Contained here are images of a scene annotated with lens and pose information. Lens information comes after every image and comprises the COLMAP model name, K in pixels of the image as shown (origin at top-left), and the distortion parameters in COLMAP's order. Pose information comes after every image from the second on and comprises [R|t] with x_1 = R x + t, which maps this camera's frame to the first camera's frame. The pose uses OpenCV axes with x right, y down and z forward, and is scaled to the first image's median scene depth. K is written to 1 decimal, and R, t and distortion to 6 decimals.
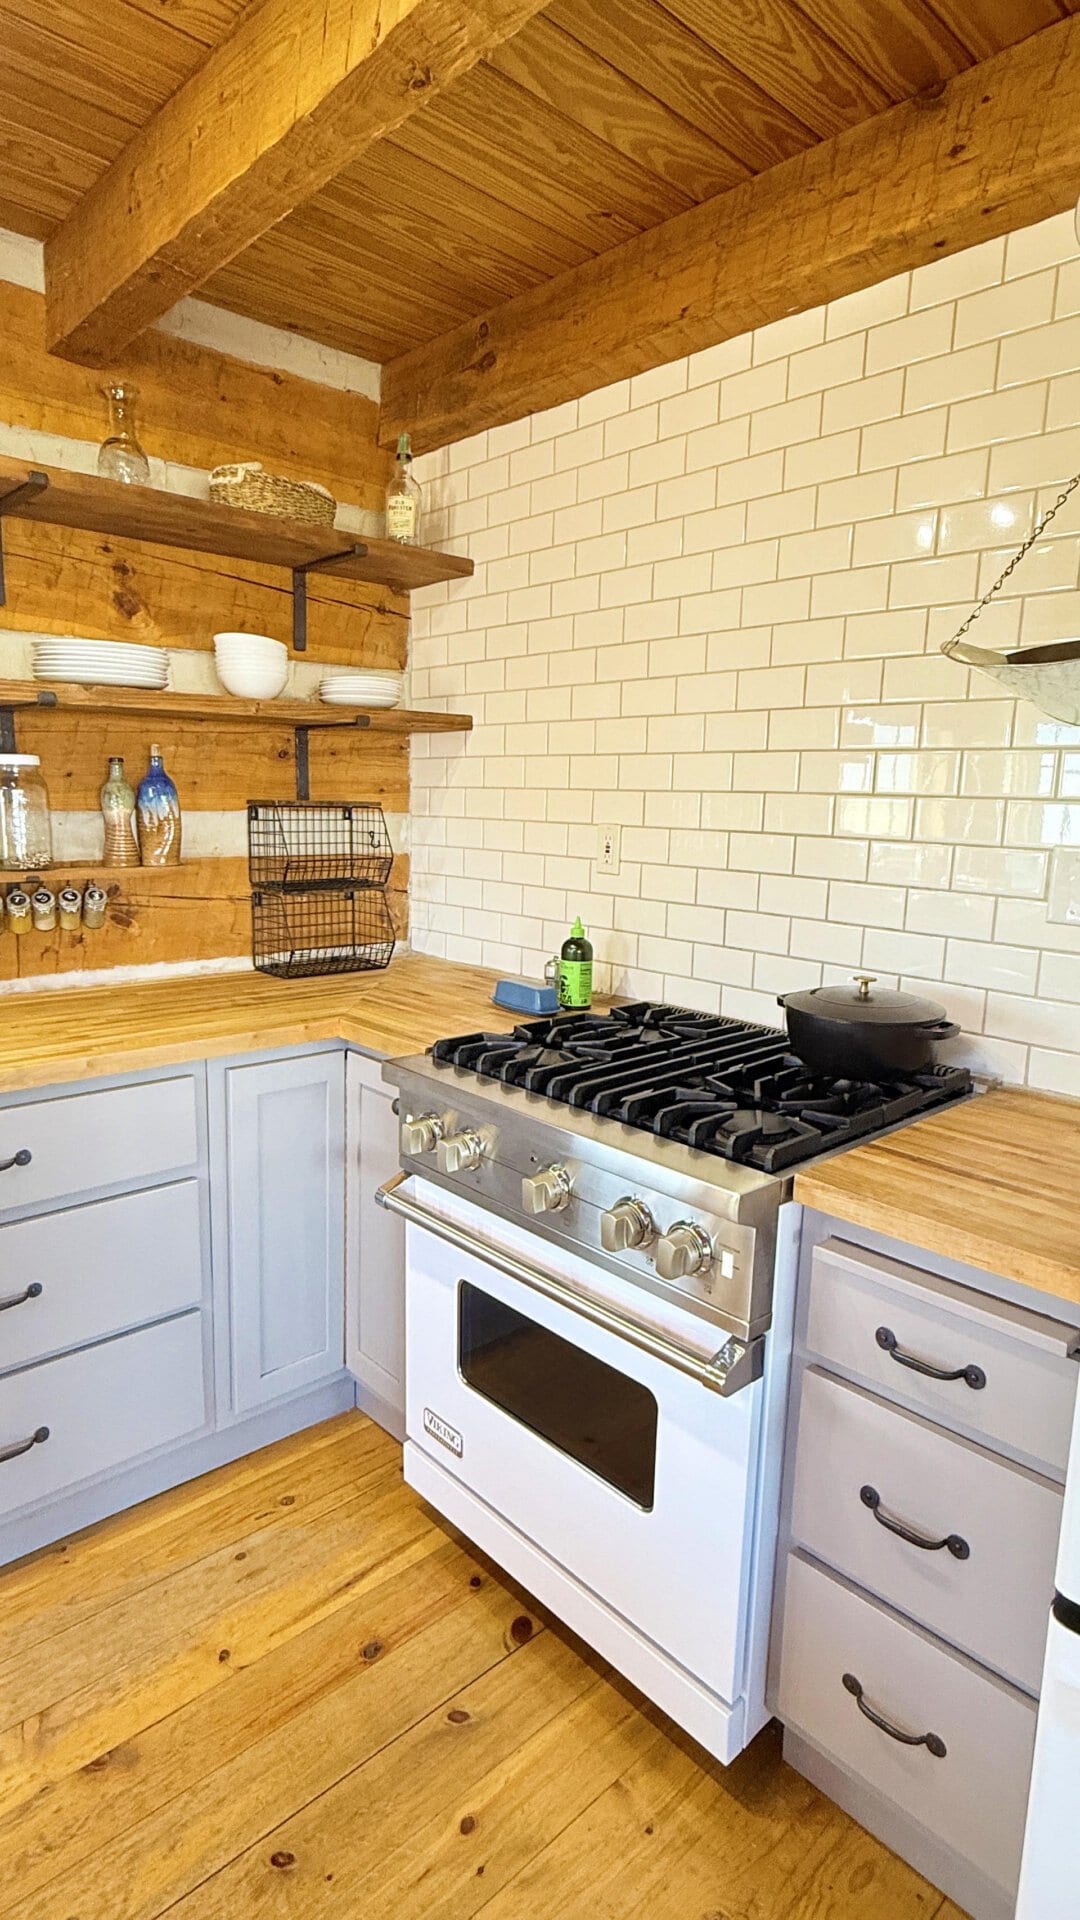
lens RADIAL K [[1015.1, 0, 540.0], [0, 1015.1, 960.0], [0, 0, 1]] dist [0.003119, 0.000755]
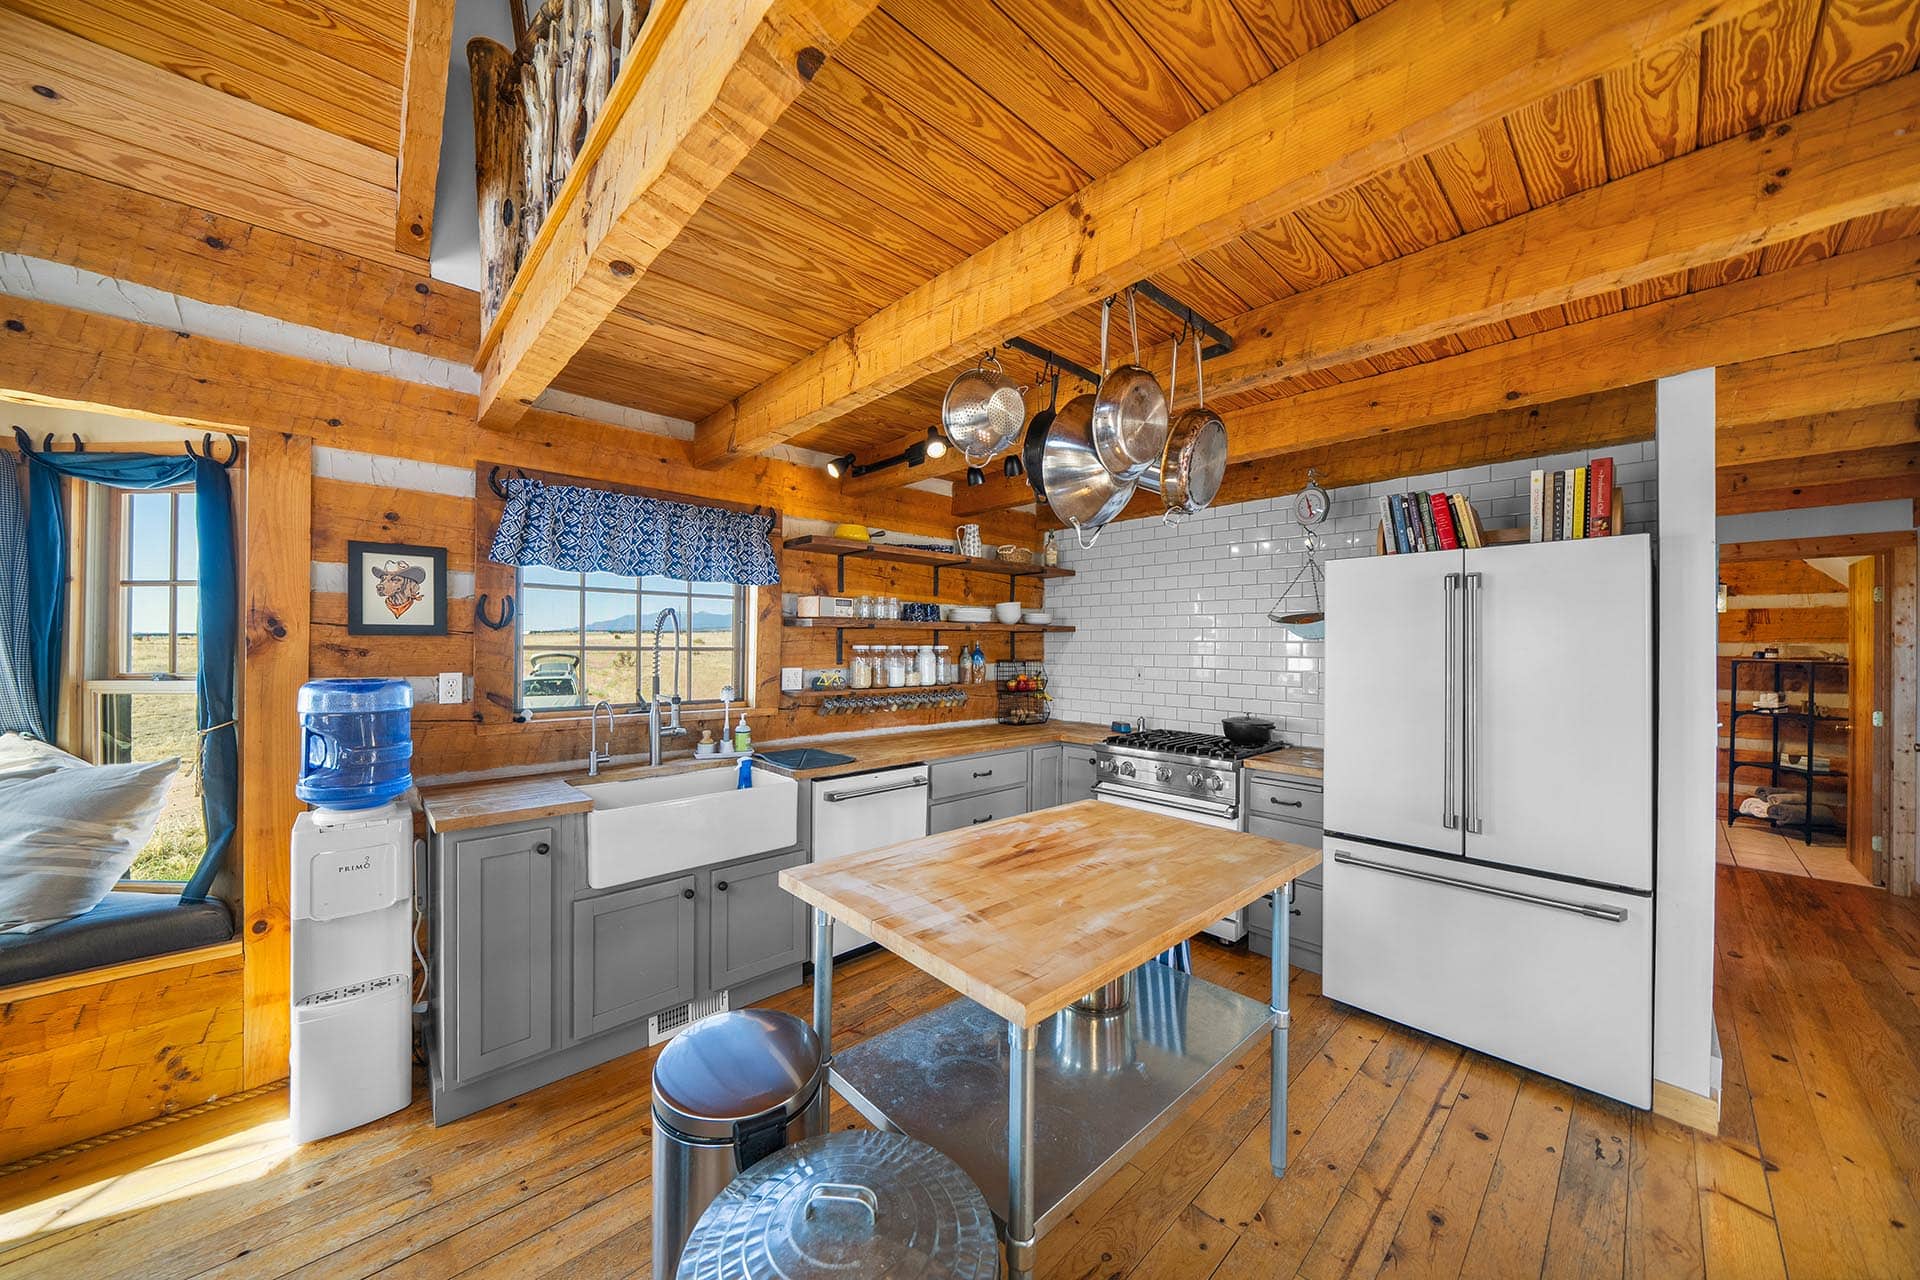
lens RADIAL K [[669.0, 0, 950.6], [0, 669.0, 642.5], [0, 0, 1]] dist [-0.001364, -0.000038]
pose [[0.999890, -0.014808, 0.000559, -0.533550], [0.014693, 0.985796, -0.167306, 0.120330], [0.001927, 0.167296, 0.985905, -0.970626]]
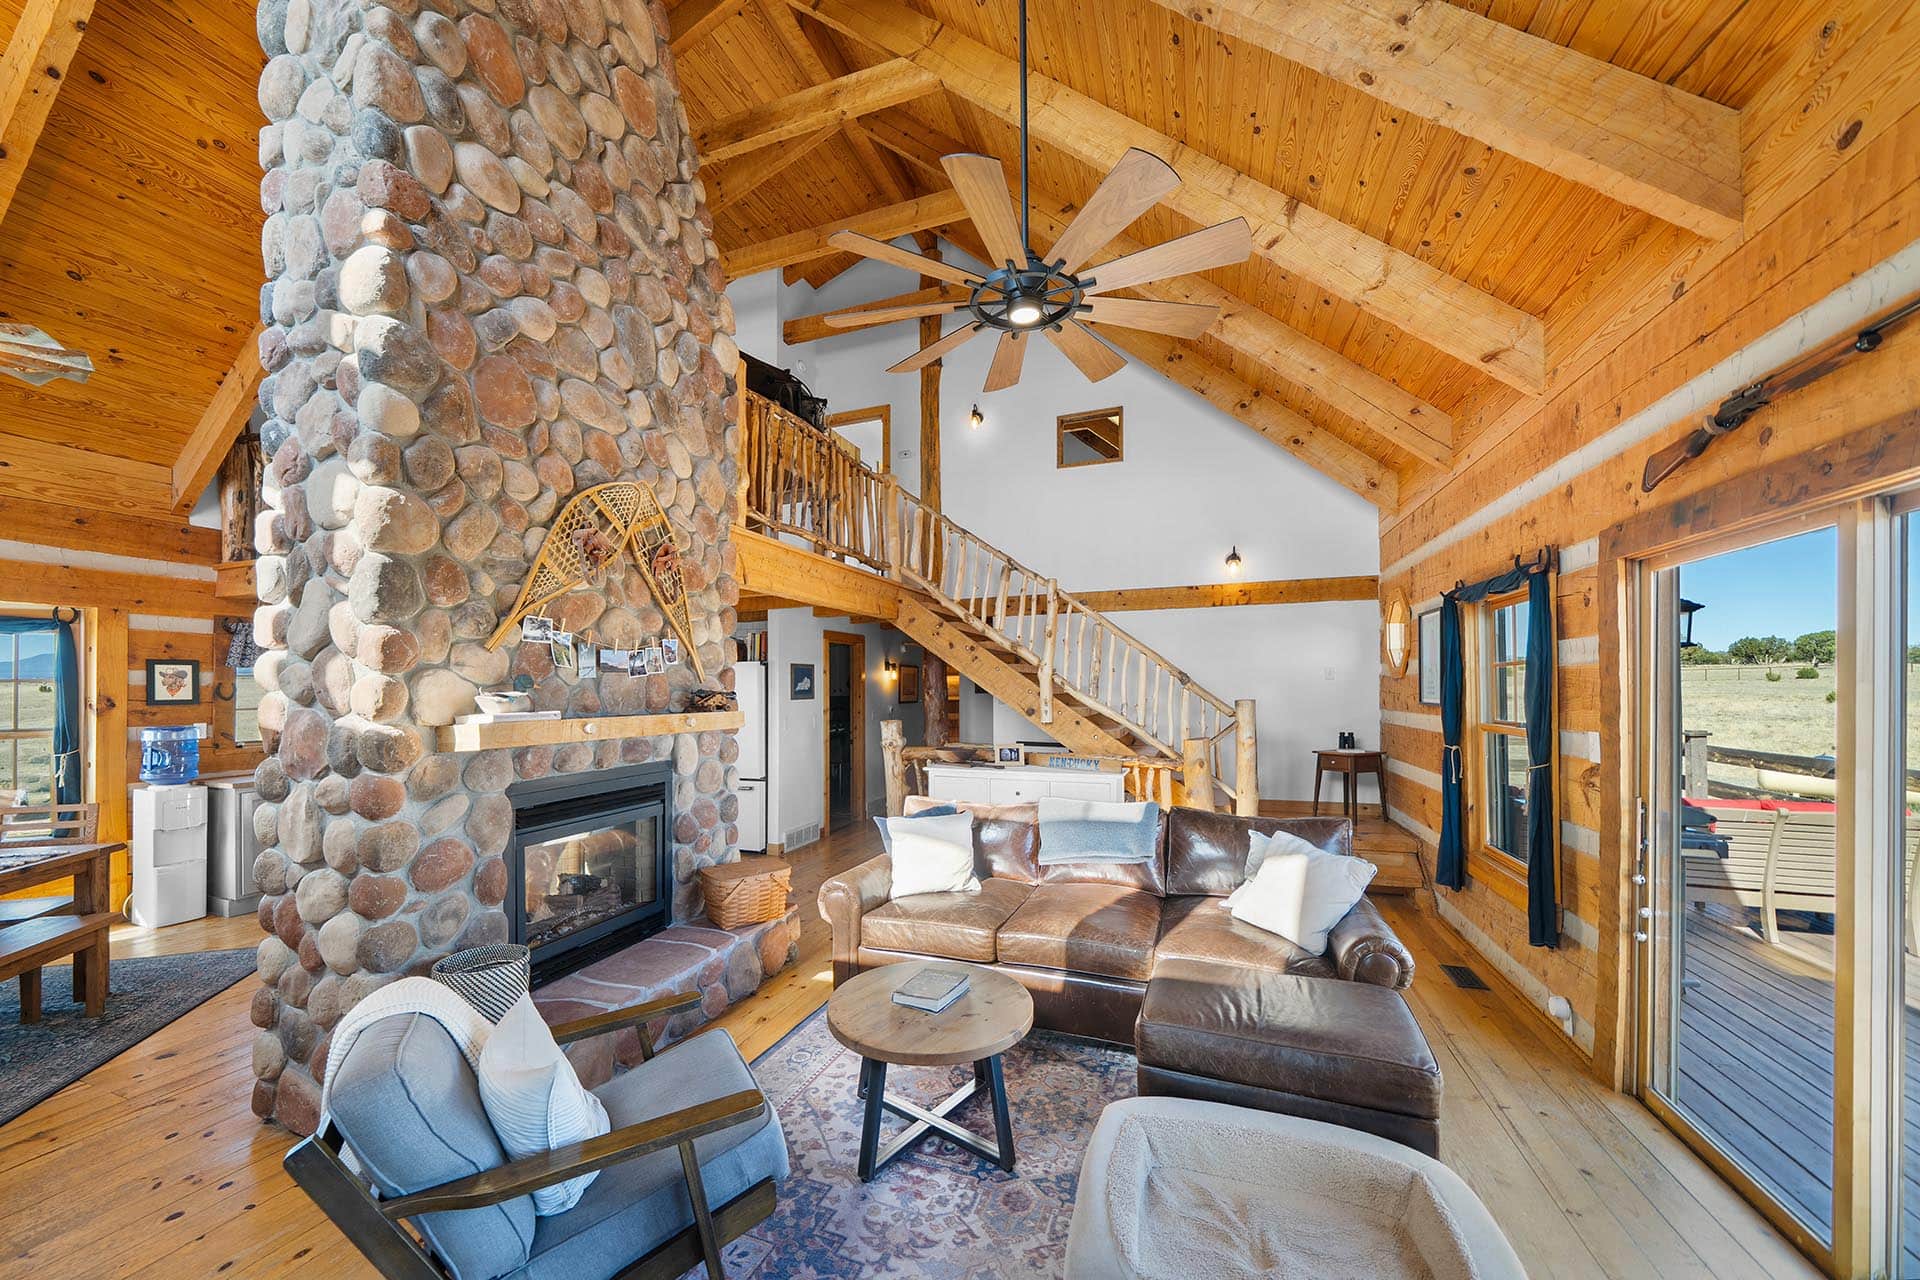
lens RADIAL K [[700.6, 0, 953.0], [0, 700.6, 676.0], [0, 0, 1]] dist [-0.000319, -0.000089]
pose [[0.882773, -0.019544, 0.469393, -0.217850], [0.105192, 0.981989, -0.156944, 0.485784], [-0.457872, 0.187922, 0.868930, -3.313707]]
